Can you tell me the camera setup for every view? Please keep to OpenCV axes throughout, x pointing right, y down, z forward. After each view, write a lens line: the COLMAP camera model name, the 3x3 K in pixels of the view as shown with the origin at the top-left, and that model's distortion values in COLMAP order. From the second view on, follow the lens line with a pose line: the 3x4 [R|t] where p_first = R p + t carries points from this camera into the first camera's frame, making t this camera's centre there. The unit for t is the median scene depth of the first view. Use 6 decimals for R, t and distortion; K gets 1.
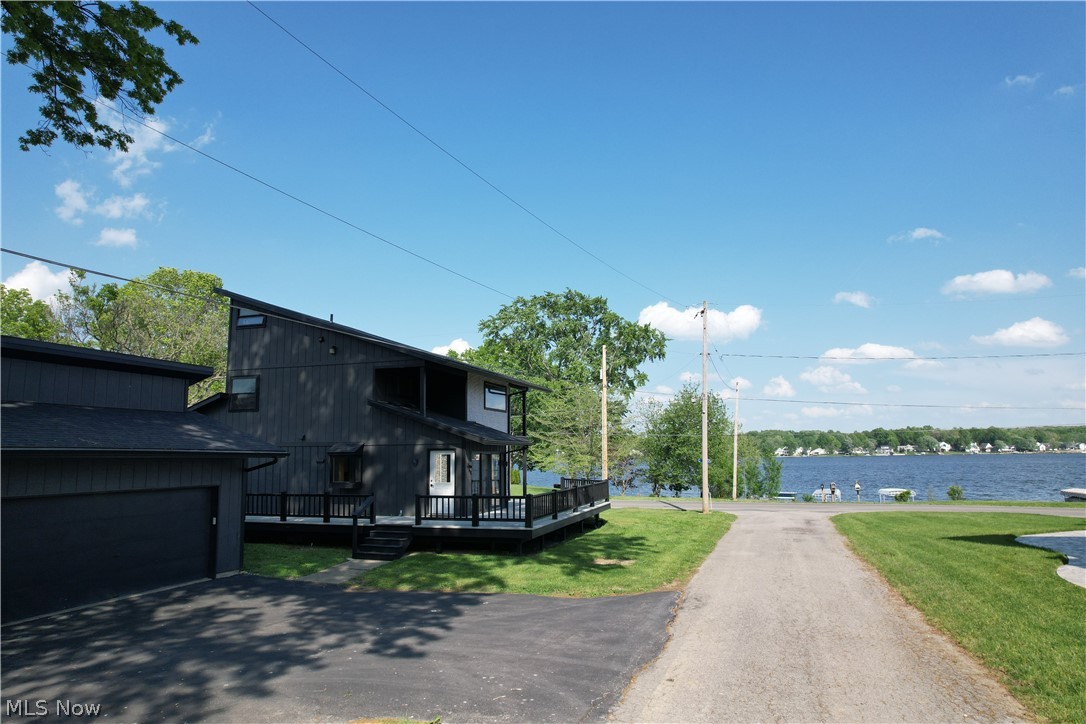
lens RADIAL K [[698.2, 0, 543.9], [0, 698.2, 351.1], [0, 0, 1]] dist [-0.081710, 0.086759]
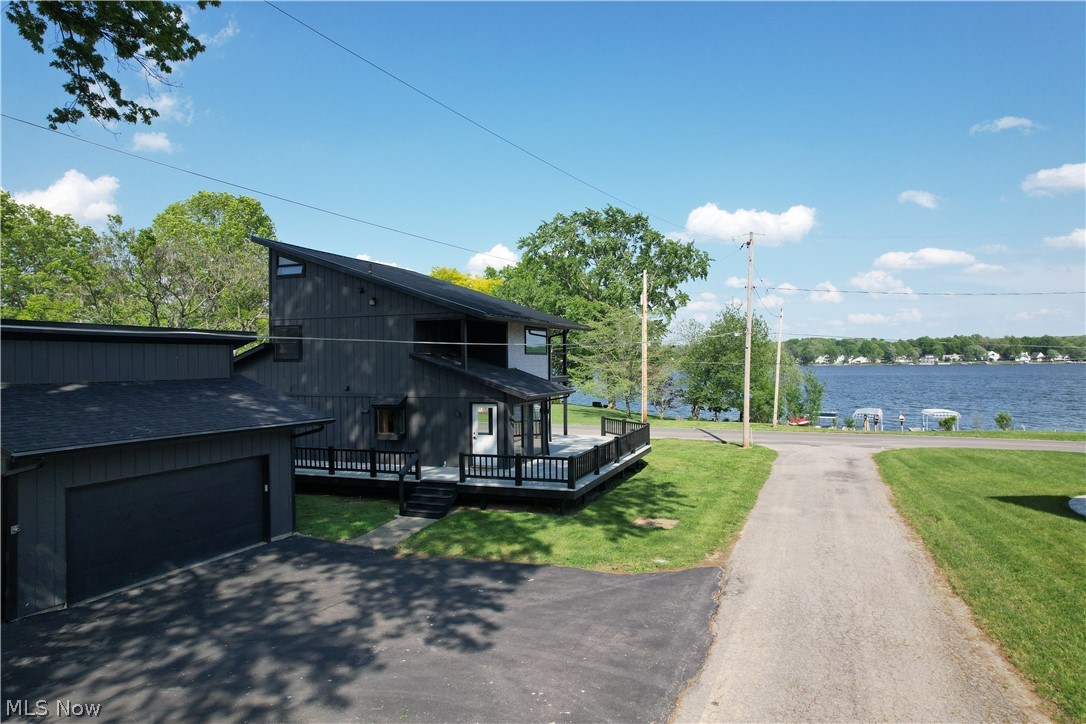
lens RADIAL K [[699.2, 0, 543.0], [0, 699.2, 362.0], [0, 0, 1]] dist [-0.076657, 0.077634]
pose [[0.998446, 0.004069, -0.055576, -0.008427], [0.004263, 0.988830, 0.148988, -0.088037], [0.055562, -0.148994, 0.987276, 0.026451]]
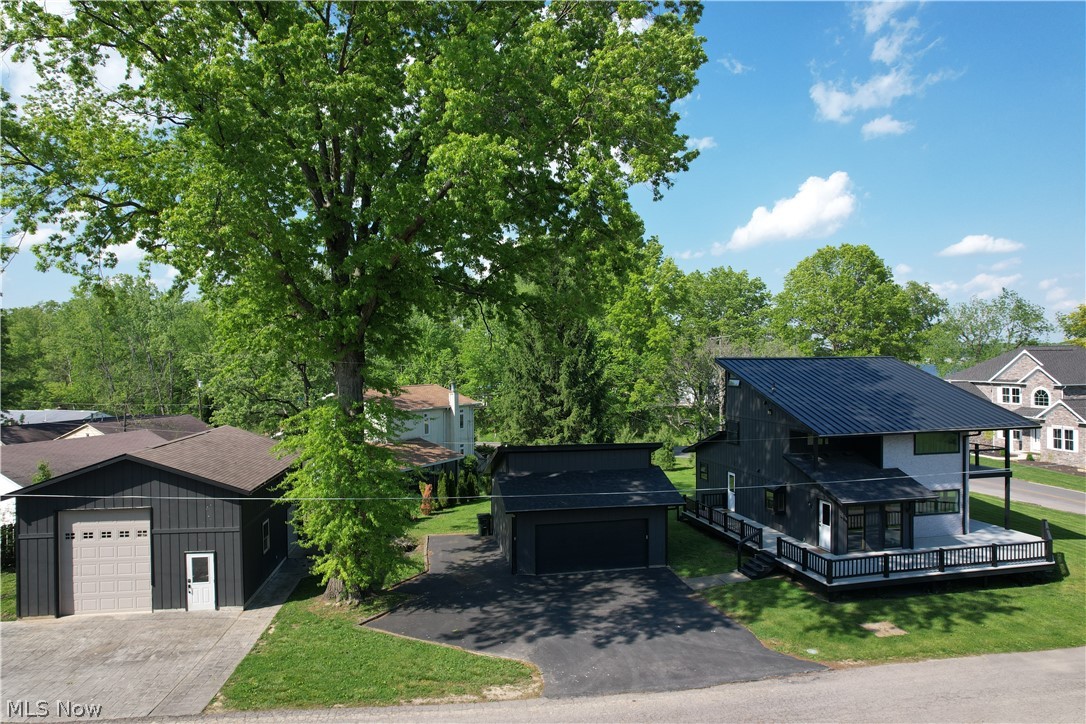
lens RADIAL K [[699.2, 0, 543.0], [0, 699.2, 362.0], [0, 0, 1]] dist [-0.076657, 0.077634]
pose [[0.493450, 0.014783, -0.869649, 0.962390], [0.133576, 0.986706, 0.092565, -0.411474], [0.859456, -0.161840, 0.484915, -0.067526]]
